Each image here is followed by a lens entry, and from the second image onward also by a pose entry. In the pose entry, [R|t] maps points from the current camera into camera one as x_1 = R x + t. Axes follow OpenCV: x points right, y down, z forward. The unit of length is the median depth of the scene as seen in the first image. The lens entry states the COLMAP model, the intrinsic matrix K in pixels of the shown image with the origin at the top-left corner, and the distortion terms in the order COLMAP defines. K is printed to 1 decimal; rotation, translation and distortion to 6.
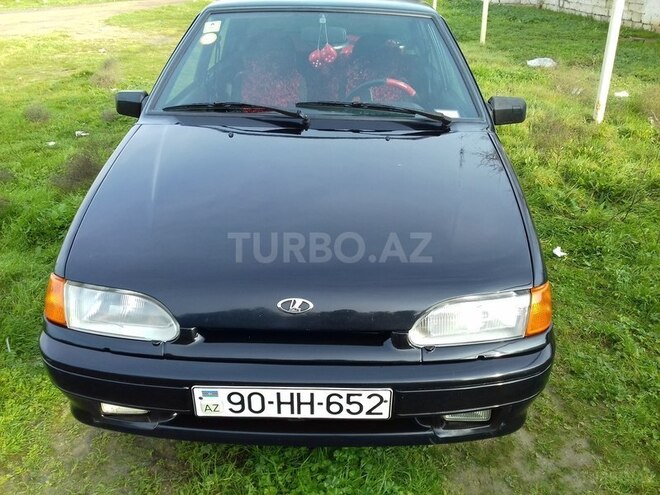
lens RADIAL K [[618.9, 0, 330.0], [0, 618.9, 247.5], [0, 0, 1]] dist [0.001562, -0.005705]
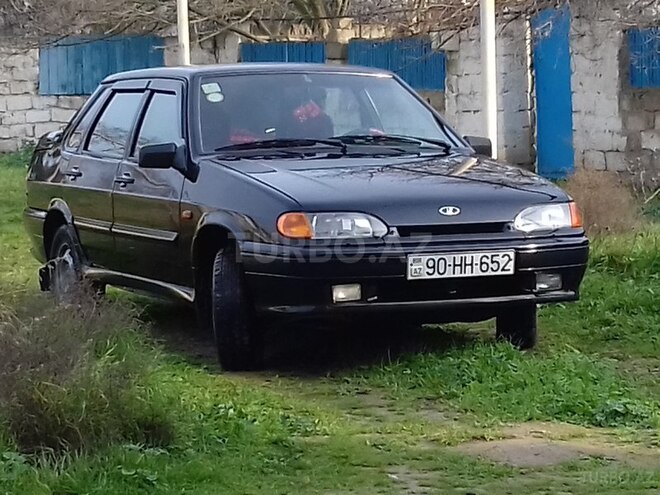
lens RADIAL K [[2327.9, 0, 330.0], [0, 2327.9, 247.5], [0, 0, 1]] dist [-0.079610, -0.777571]
pose [[0.907833, -0.050606, 0.416267, -2.938048], [0.195120, 0.929657, -0.312515, 2.064930], [-0.371171, 0.364934, 0.853848, -4.147969]]
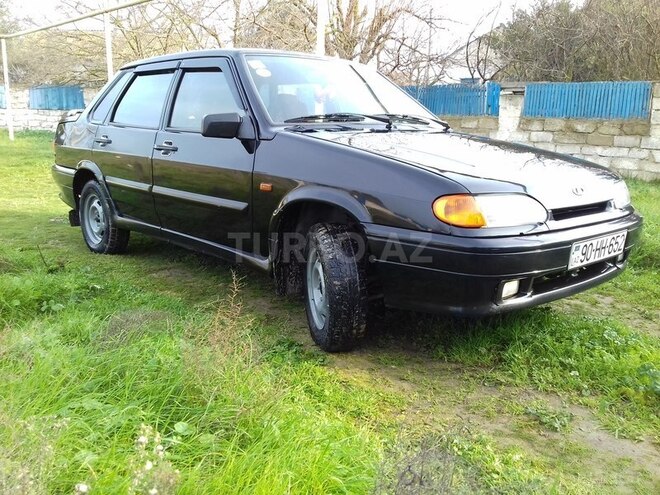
lens RADIAL K [[618.9, 0, 330.0], [0, 618.9, 247.5], [0, 0, 1]] dist [0.001562, -0.005705]
pose [[0.720047, -0.134924, 0.680682, -1.622667], [0.277091, 0.955223, -0.103773, 0.221211], [-0.636202, 0.263333, 0.725191, 0.294663]]
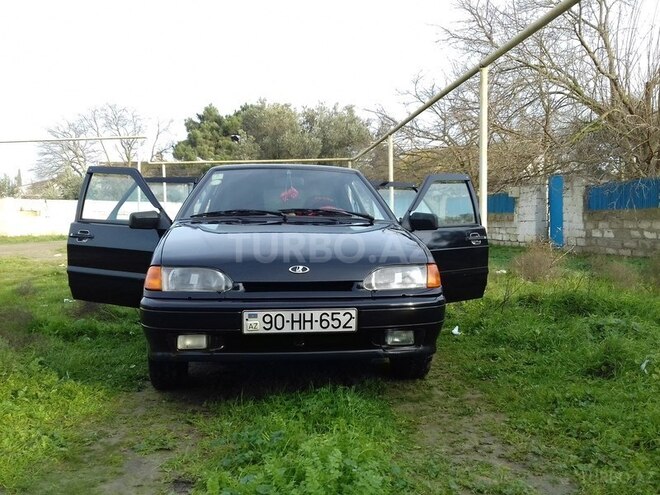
lens RADIAL K [[618.9, 0, 330.0], [0, 618.9, 247.5], [0, 0, 1]] dist [0.001562, -0.005705]
pose [[0.991820, -0.013272, 0.126951, -0.195050], [0.060604, 0.924292, -0.376843, 0.716638], [-0.112338, 0.381455, 0.917536, -0.674418]]
